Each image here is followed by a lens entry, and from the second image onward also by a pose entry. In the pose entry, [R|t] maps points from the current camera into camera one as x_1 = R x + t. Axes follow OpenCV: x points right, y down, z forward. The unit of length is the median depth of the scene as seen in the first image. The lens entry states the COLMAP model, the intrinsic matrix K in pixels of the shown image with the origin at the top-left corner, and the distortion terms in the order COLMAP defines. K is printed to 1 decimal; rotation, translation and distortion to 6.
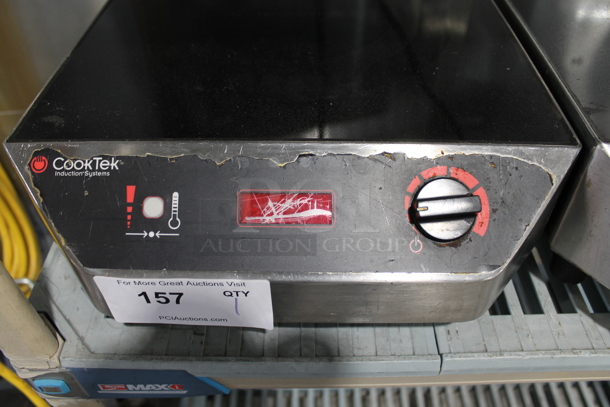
lens RADIAL K [[512.4, 0, 305.0], [0, 512.4, 203.5], [0, 0, 1]] dist [-0.171600, 0.130531]
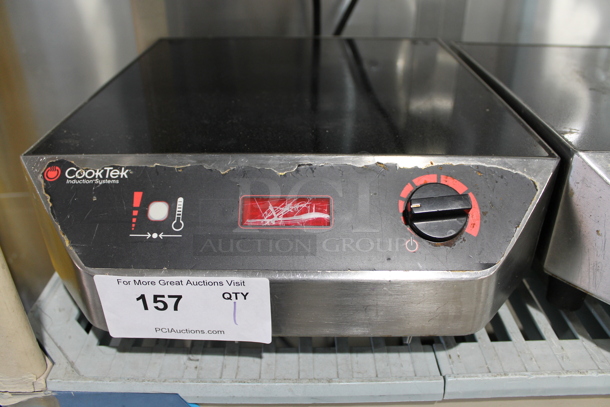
lens RADIAL K [[512.4, 0, 305.0], [0, 512.4, 203.5], [0, 0, 1]] dist [-0.171600, 0.130531]
pose [[0.999900, 0.002493, 0.013901, -0.012339], [0.001139, 0.966856, -0.255320, 0.256702], [-0.014077, 0.255310, 0.966757, -0.016115]]
